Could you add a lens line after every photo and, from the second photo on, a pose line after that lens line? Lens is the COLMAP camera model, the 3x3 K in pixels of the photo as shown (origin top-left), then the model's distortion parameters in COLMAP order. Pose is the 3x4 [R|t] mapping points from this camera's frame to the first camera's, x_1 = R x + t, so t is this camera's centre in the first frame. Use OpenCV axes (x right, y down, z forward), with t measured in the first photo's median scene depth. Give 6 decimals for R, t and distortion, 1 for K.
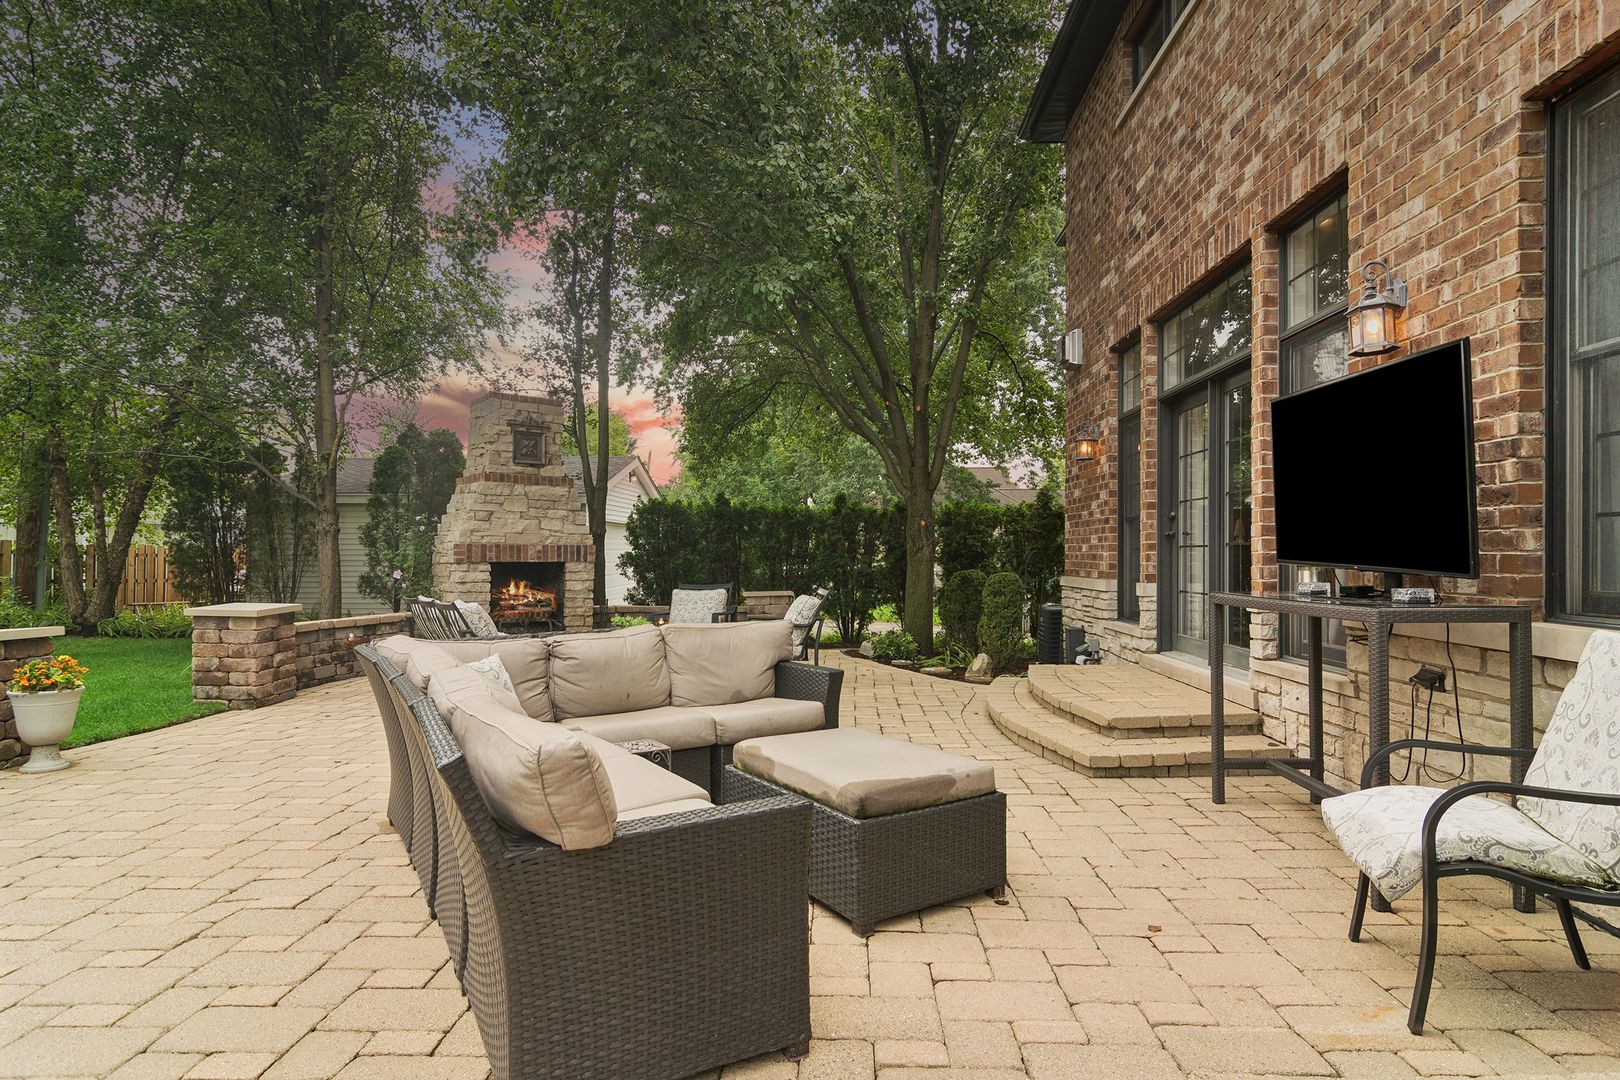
lens RADIAL K [[878.5, 0, 811.3], [0, 878.5, 547.8], [0, 0, 1]] dist [0.000925, 0.000646]
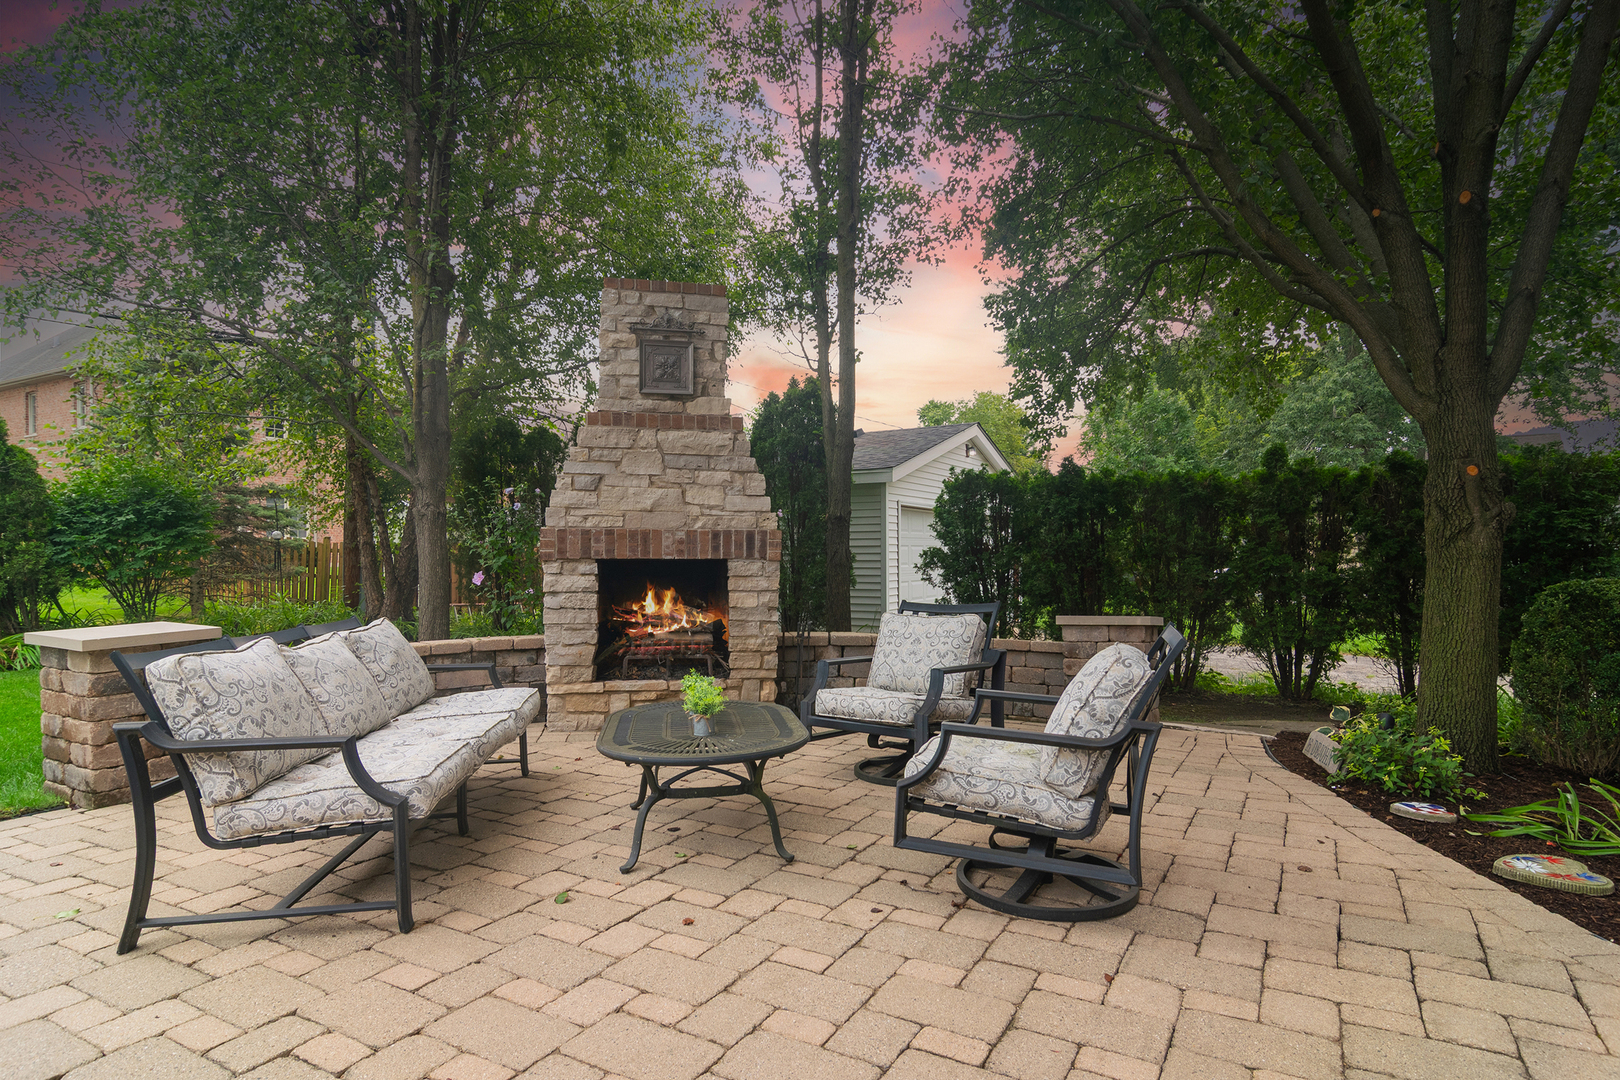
lens RADIAL K [[878.5, 0, 806.9], [0, 878.5, 563.5], [0, 0, 1]] dist [0.000925, 0.000646]
pose [[0.888859, 0.001794, -0.458178, 0.036650], [0.005280, 0.999886, 0.014157, 0.010813], [0.458151, -0.015003, 0.888748, 0.501940]]
